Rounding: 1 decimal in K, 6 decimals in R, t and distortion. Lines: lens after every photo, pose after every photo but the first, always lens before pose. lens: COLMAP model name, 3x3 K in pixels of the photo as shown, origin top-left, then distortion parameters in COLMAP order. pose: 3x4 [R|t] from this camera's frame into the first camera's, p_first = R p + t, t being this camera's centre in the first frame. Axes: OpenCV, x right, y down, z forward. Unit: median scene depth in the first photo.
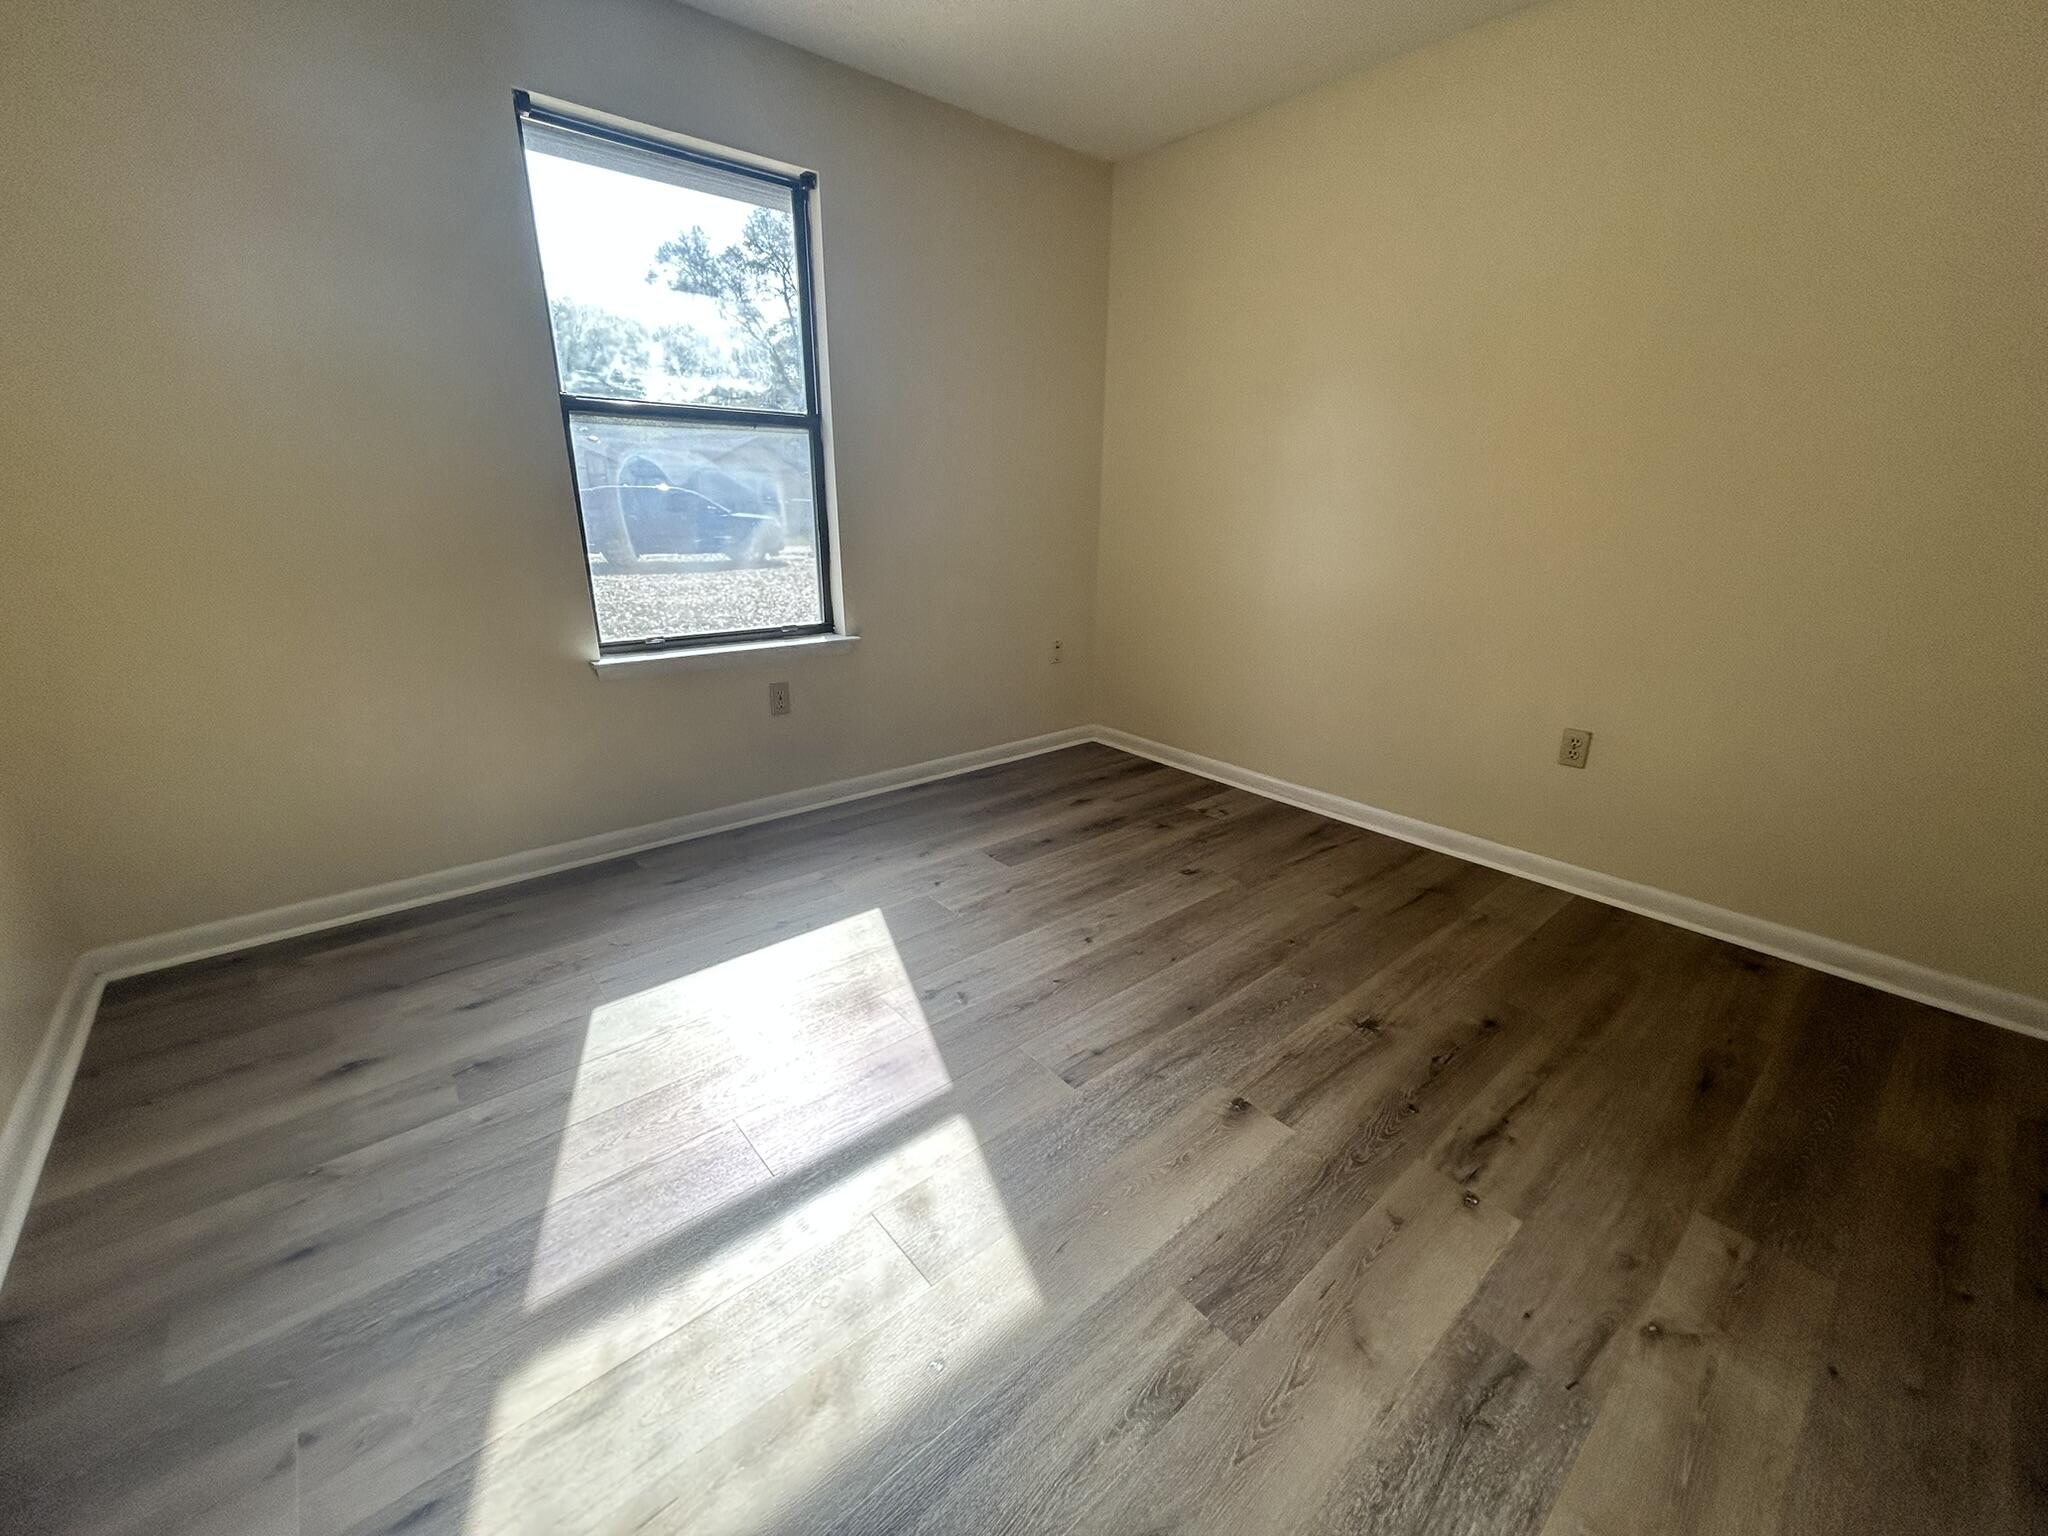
lens RADIAL K [[821.6, 0, 1021.6], [0, 821.6, 767.3], [0, 0, 1]] dist [0.009980, -0.004934]
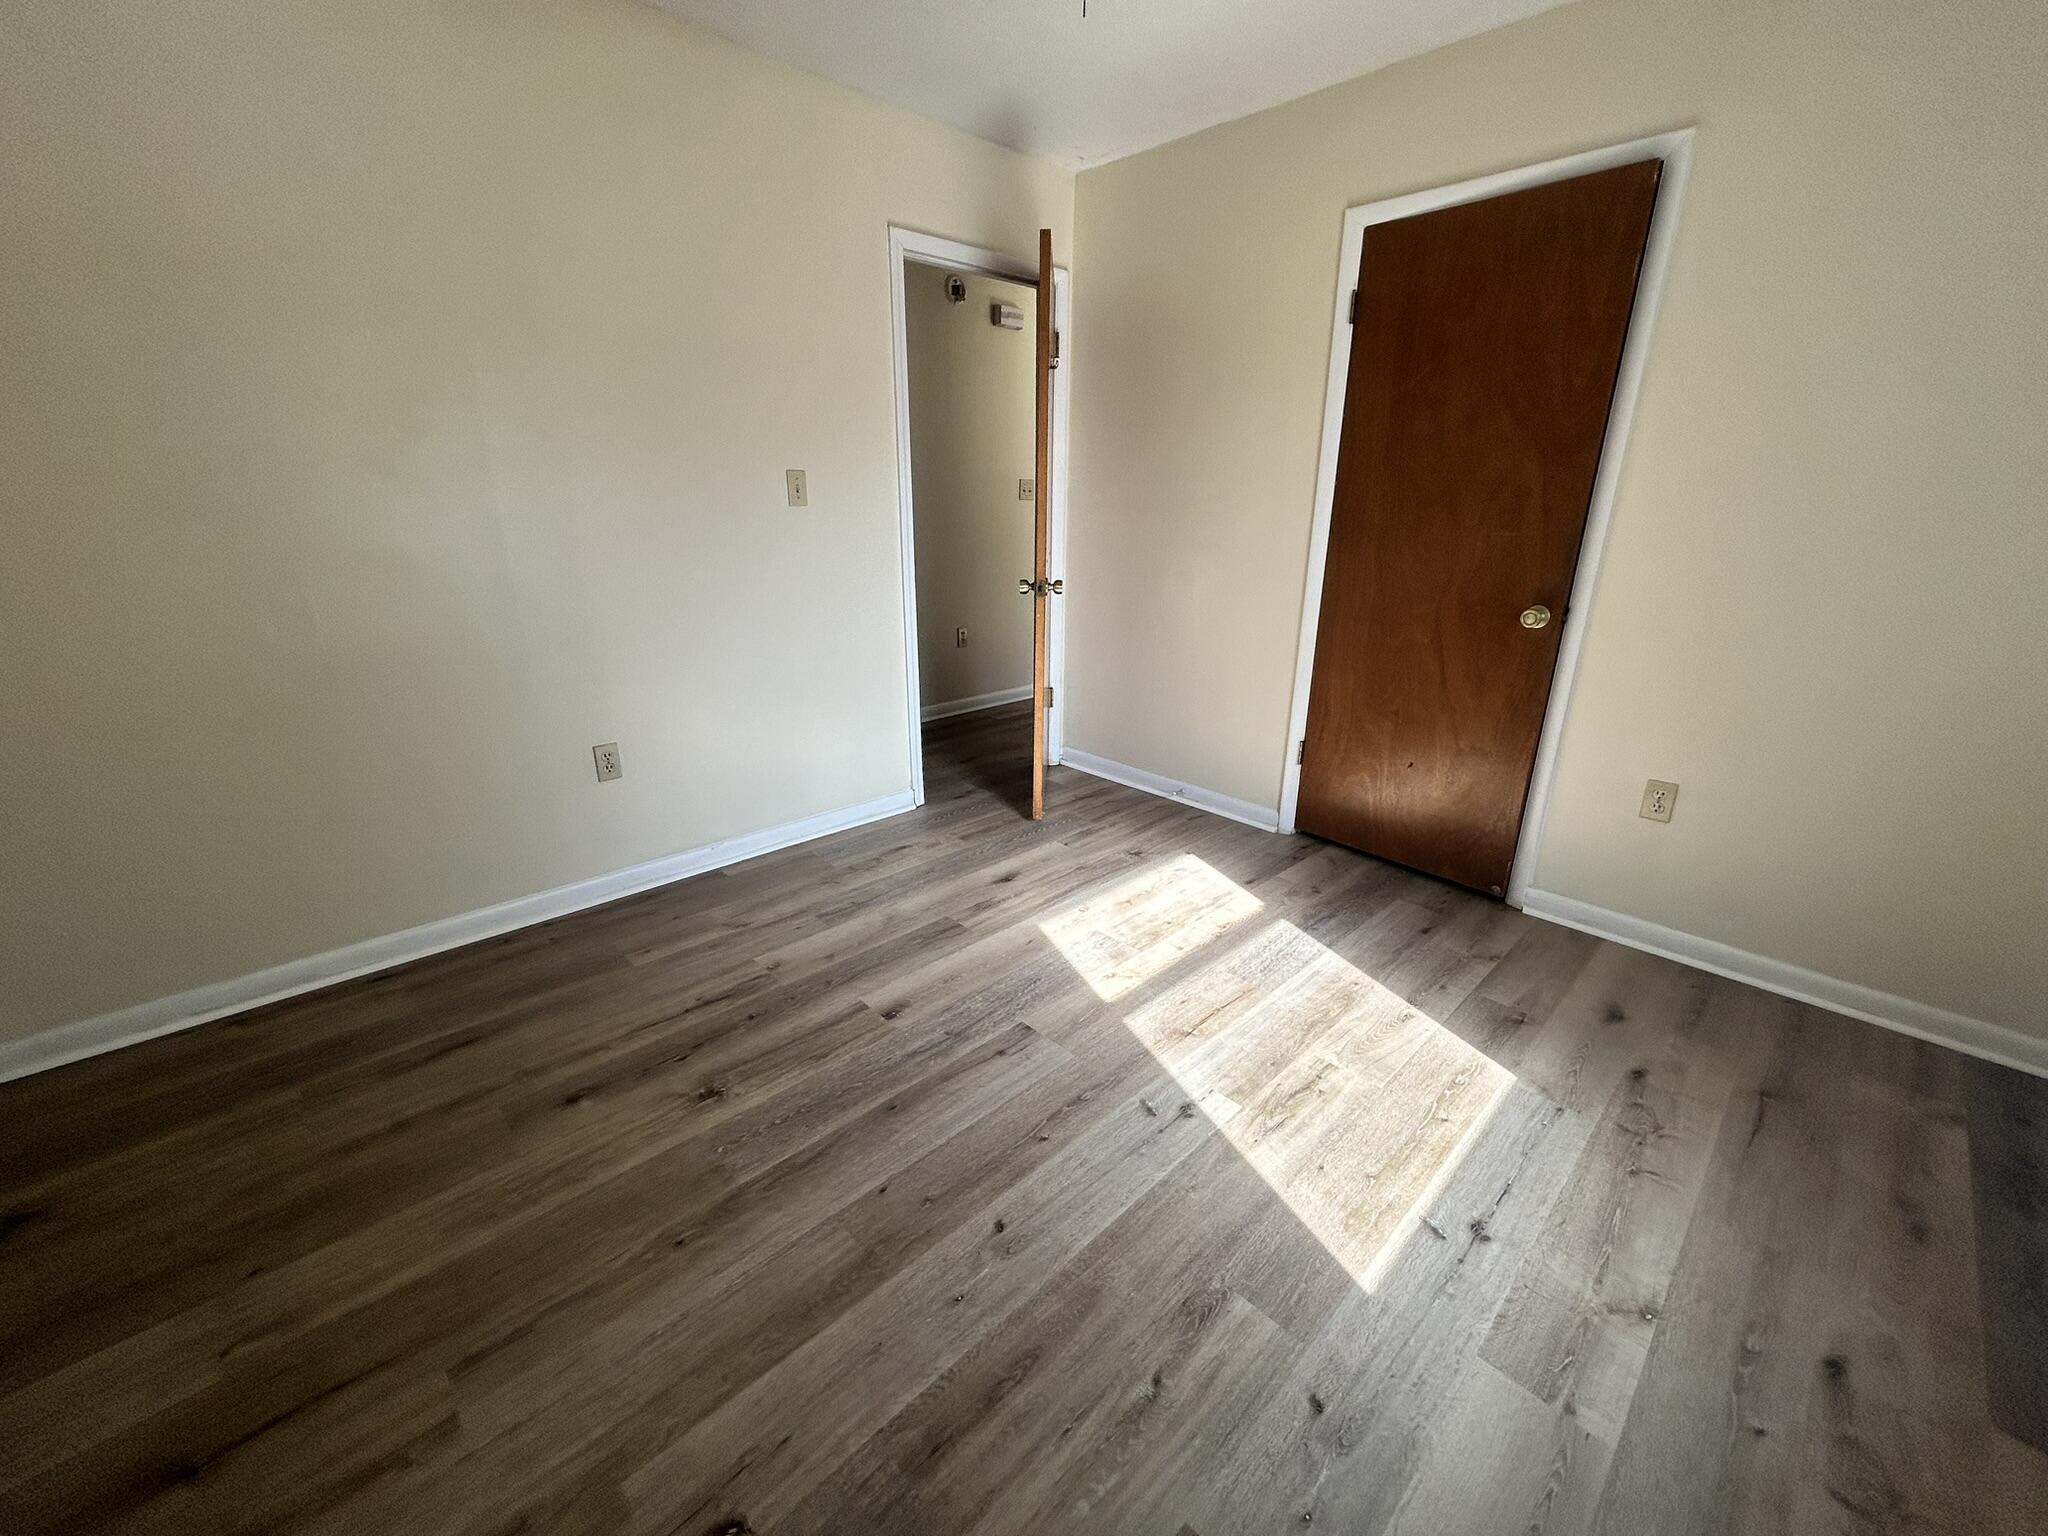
lens RADIAL K [[821.6, 0, 1021.6], [0, 821.6, 767.3], [0, 0, 1]] dist [0.009980, -0.004934]
pose [[-0.998023, -0.003615, -0.062745, 0.131485], [-0.040517, 0.800200, 0.598363, -0.586448], [0.048046, 0.599723, -0.798764, 1.612486]]
